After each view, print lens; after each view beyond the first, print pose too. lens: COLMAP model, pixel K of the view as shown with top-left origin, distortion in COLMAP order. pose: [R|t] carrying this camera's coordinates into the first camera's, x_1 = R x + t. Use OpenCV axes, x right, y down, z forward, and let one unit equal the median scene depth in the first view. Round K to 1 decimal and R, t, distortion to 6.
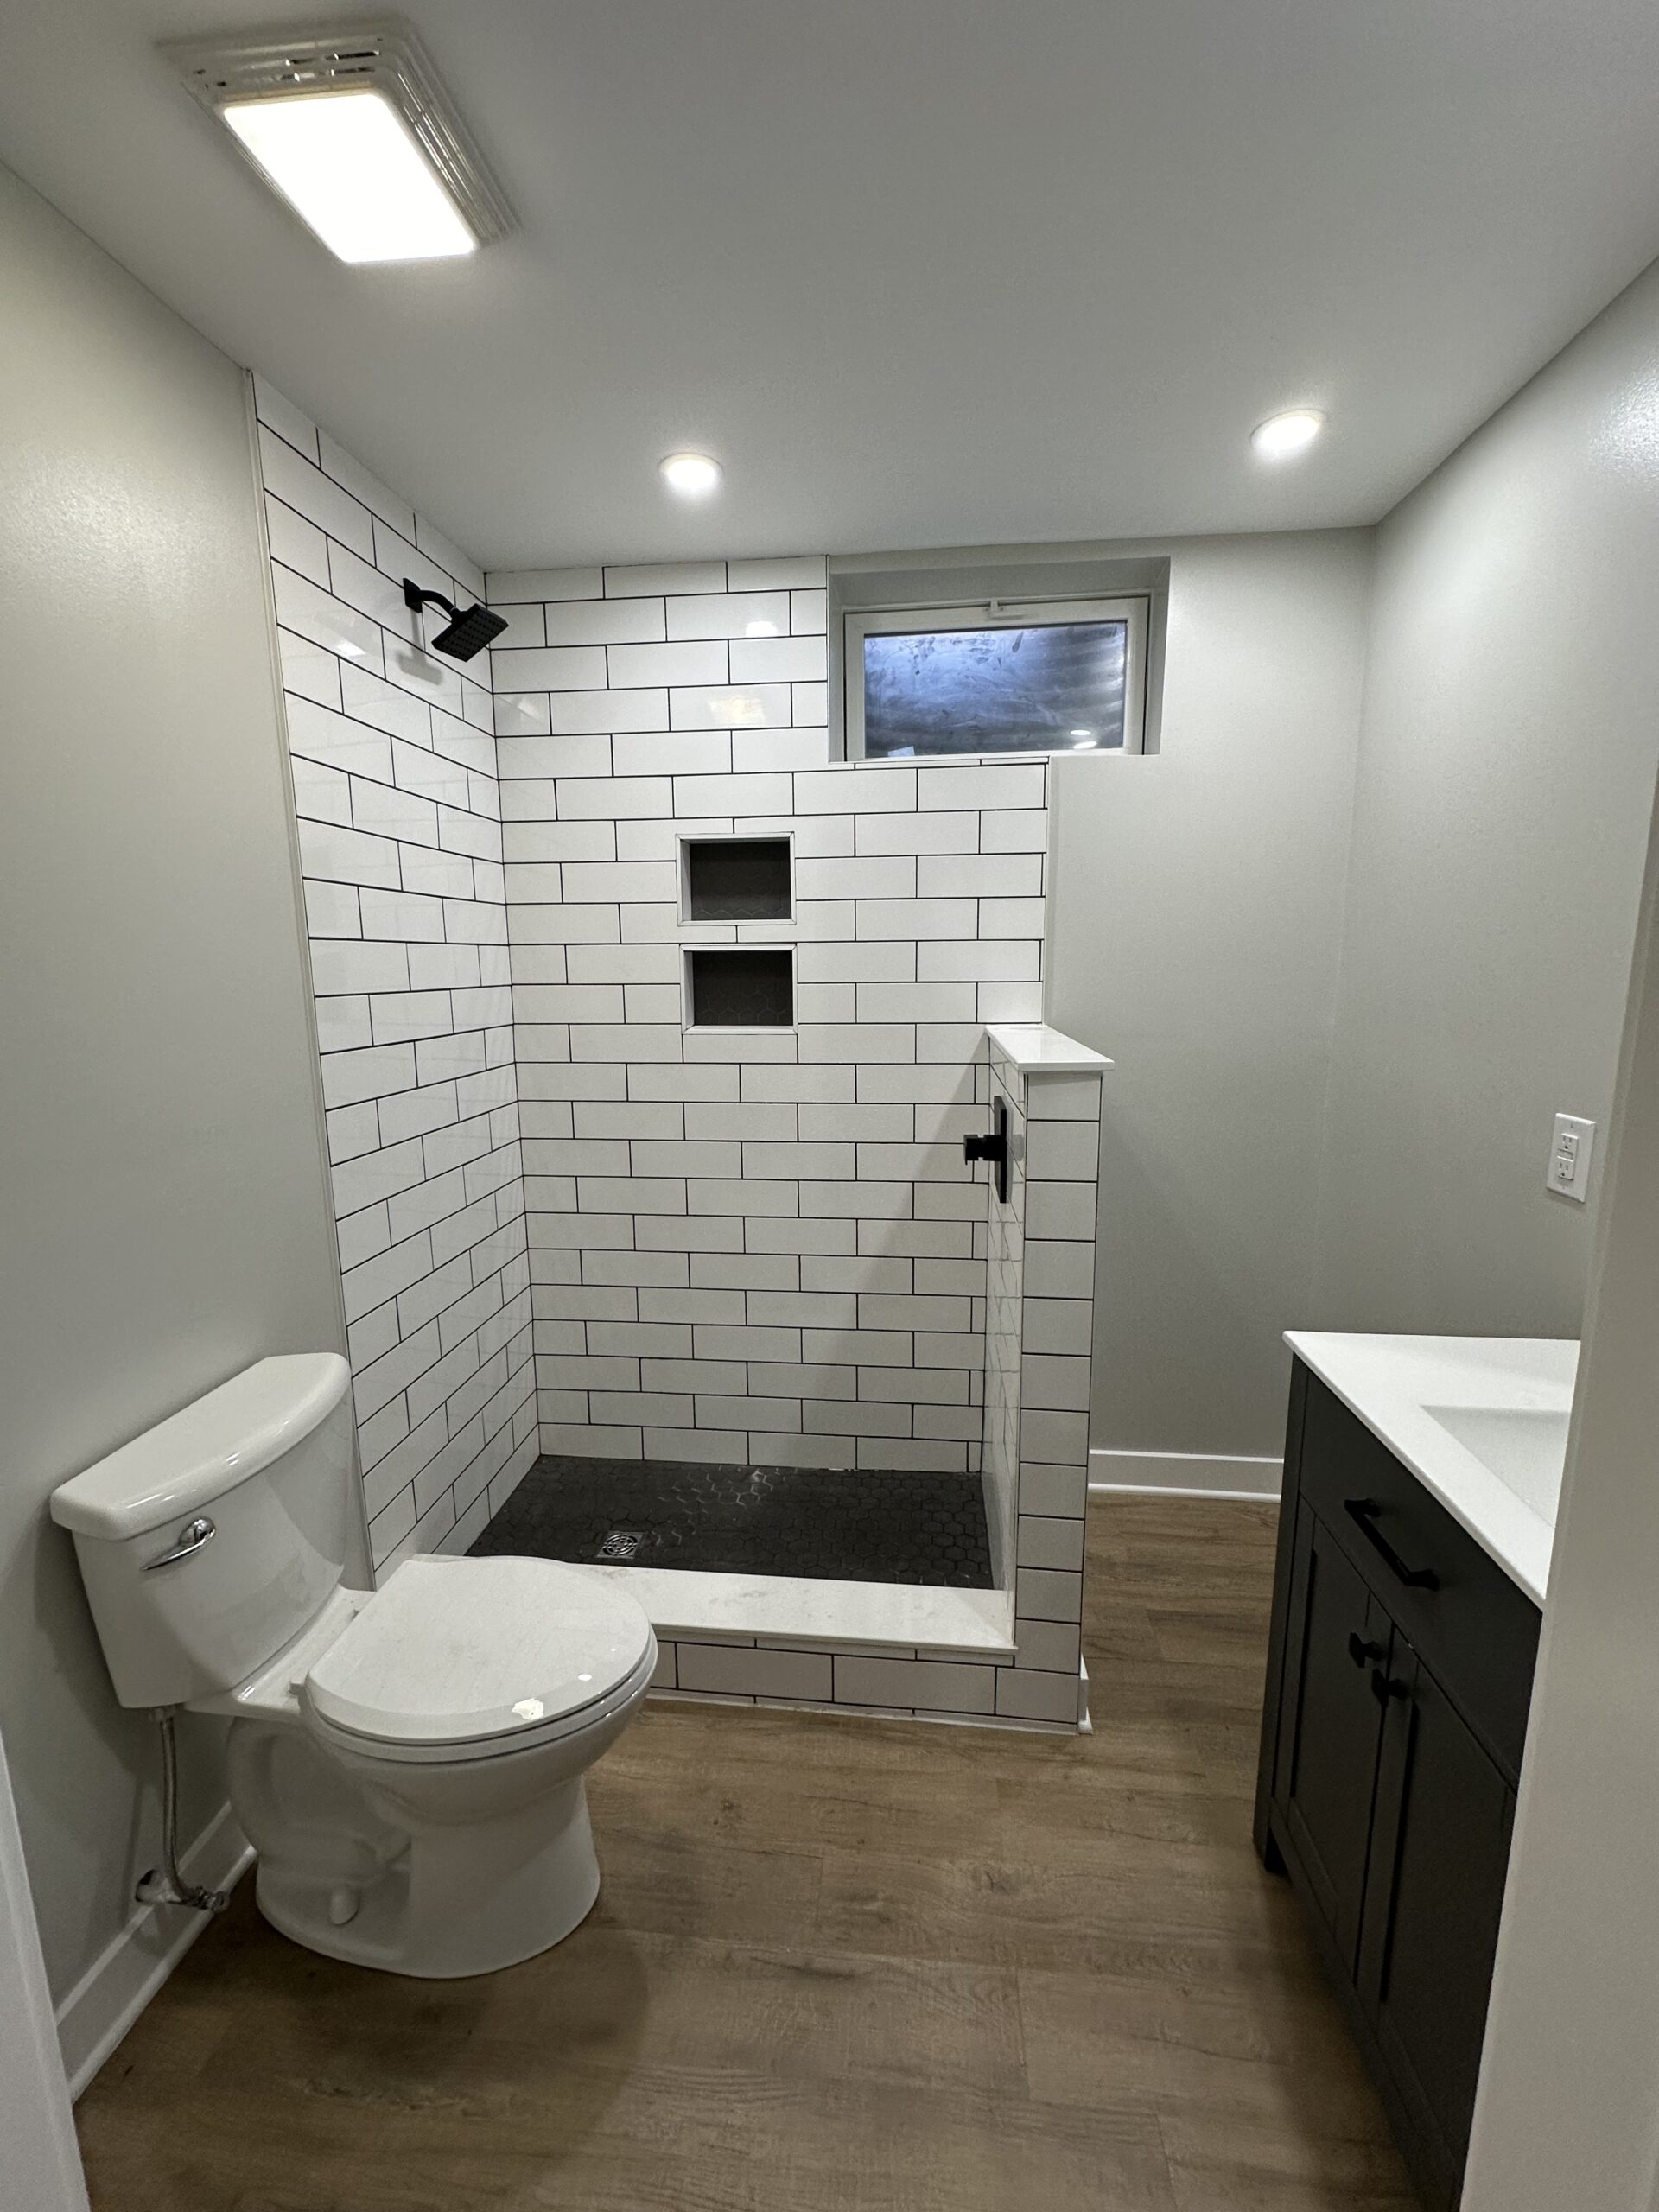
lens RADIAL K [[875.1, 0, 830.0], [0, 875.1, 1102.6], [0, 0, 1]] dist [-0.002204, 0.001034]
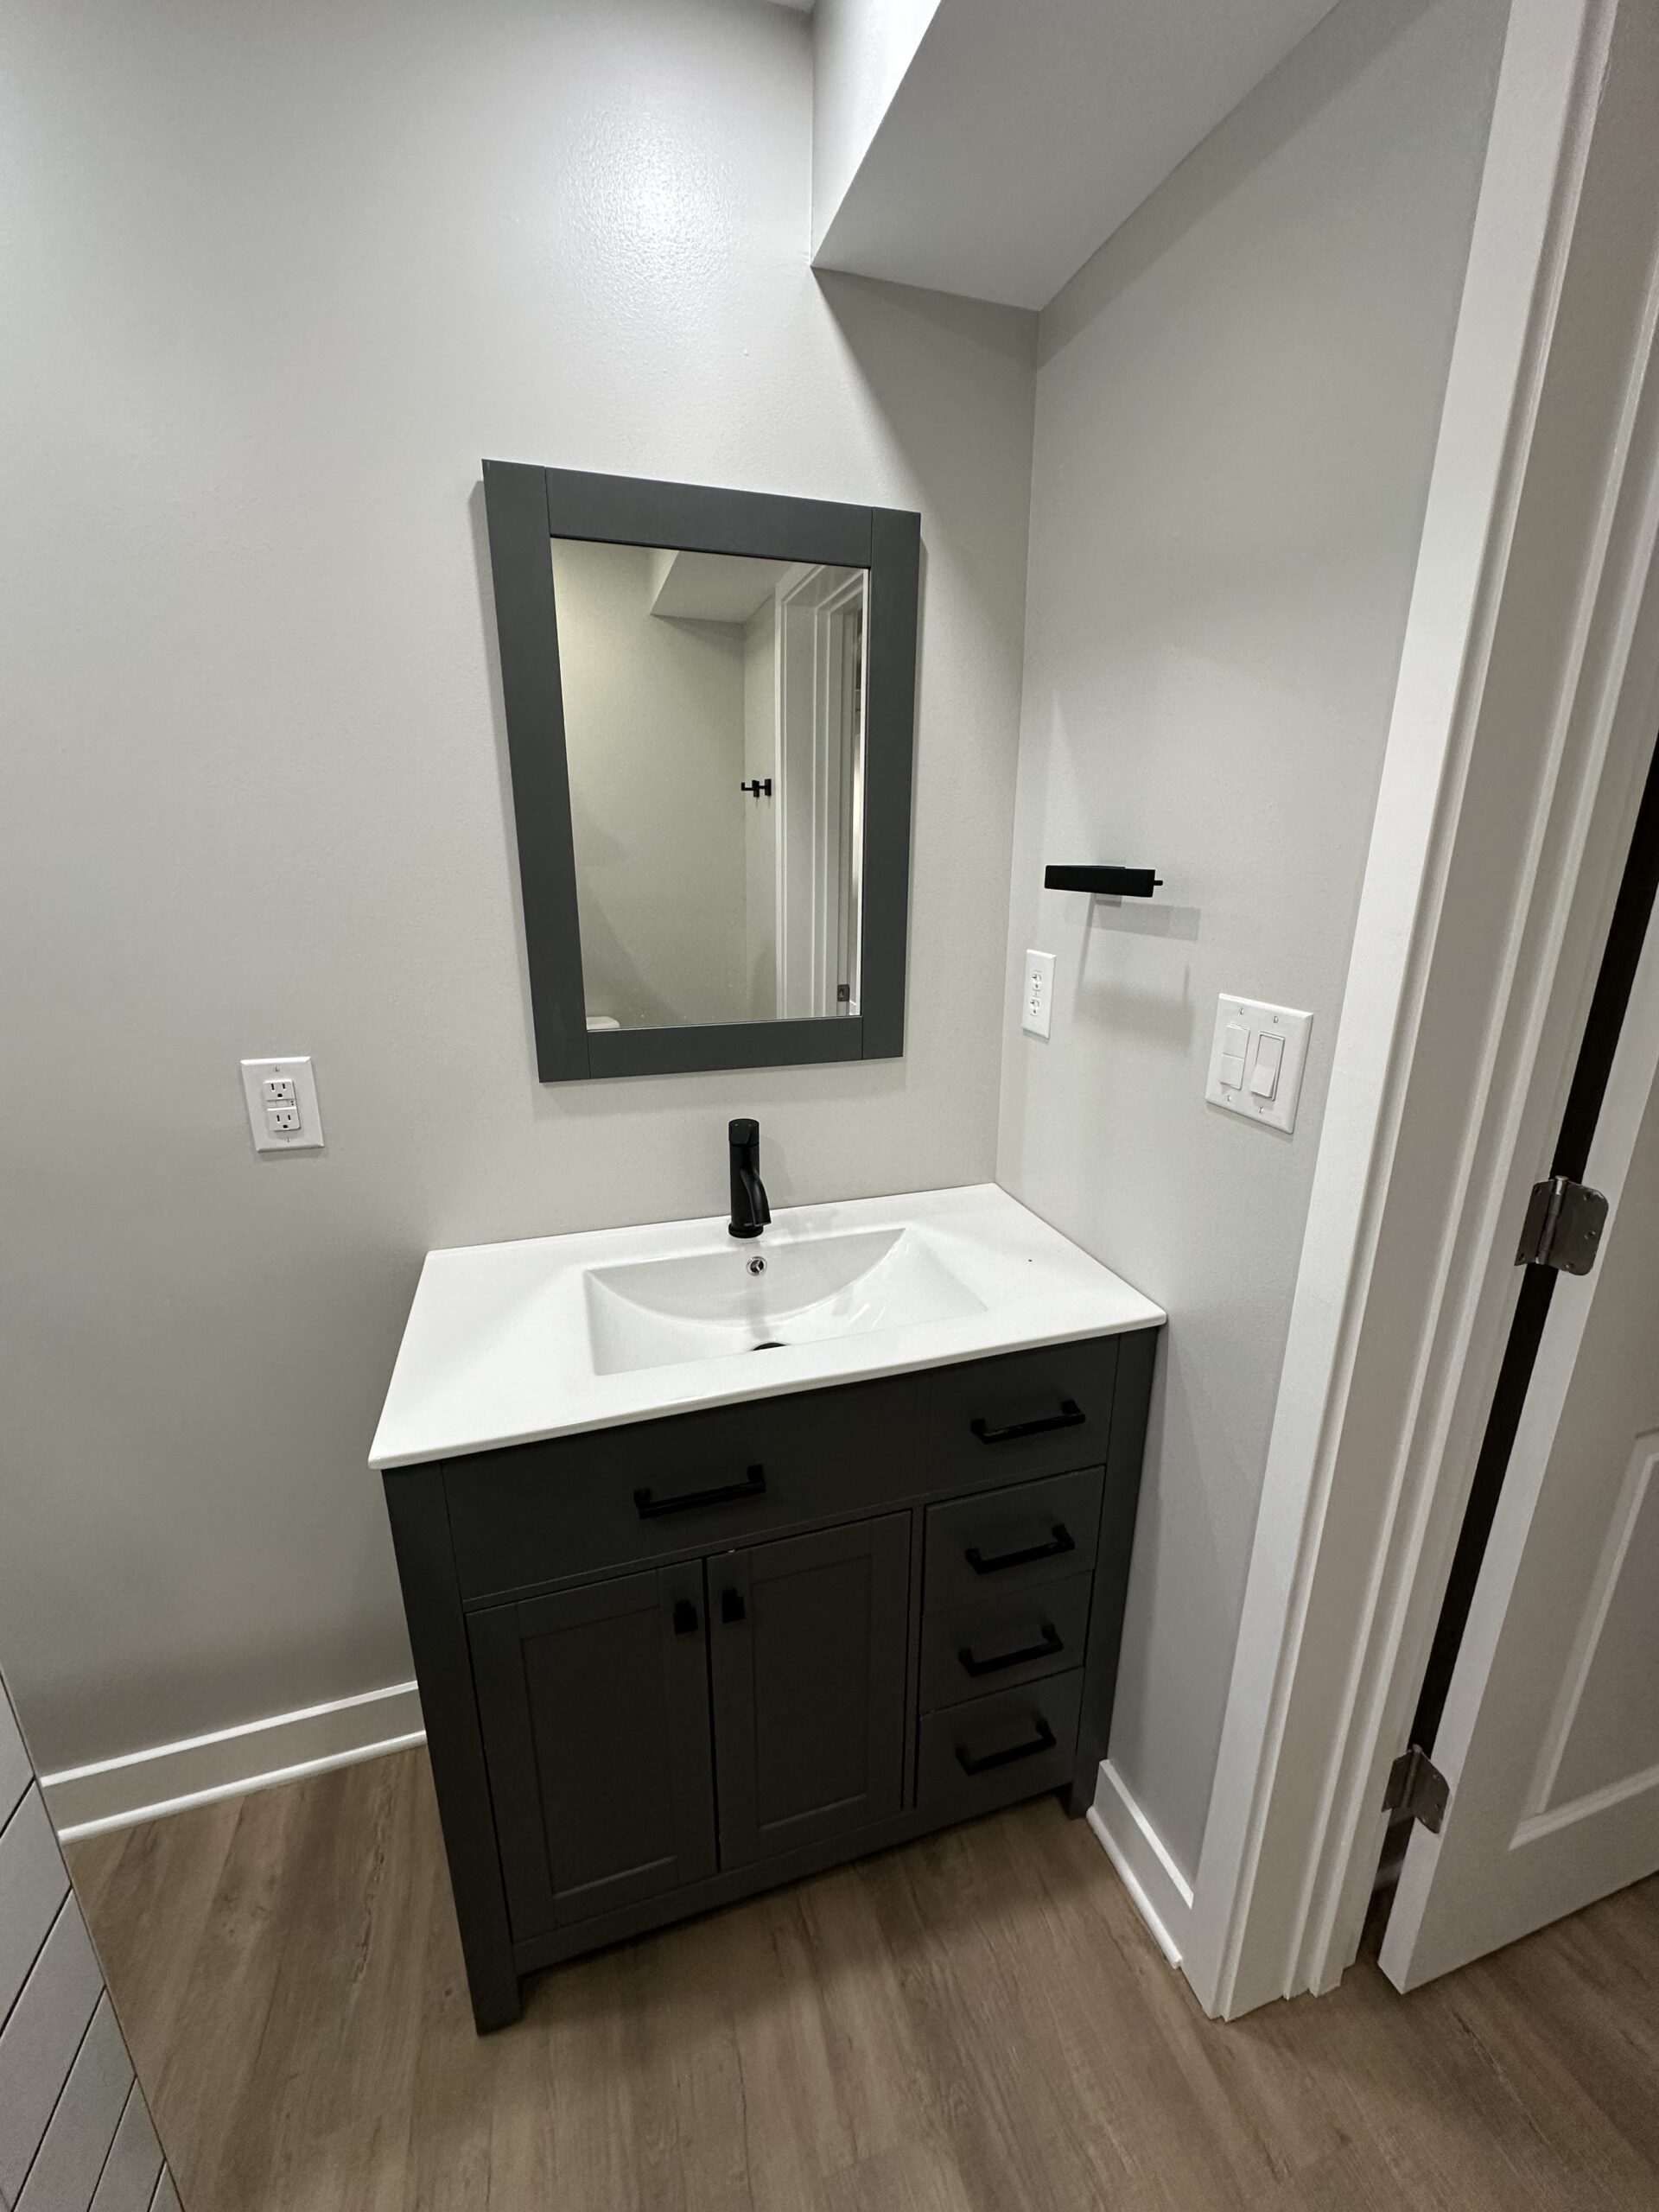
lens RADIAL K [[875.1, 0, 829.5], [0, 875.1, 1107.9], [0, 0, 1]] dist [-0.002204, 0.001034]
pose [[-0.396468, -0.254209, 0.882152, -0.117406], [0.153355, 0.929059, 0.336648, -0.141189], [-0.905150, 0.268752, -0.329358, 0.807369]]
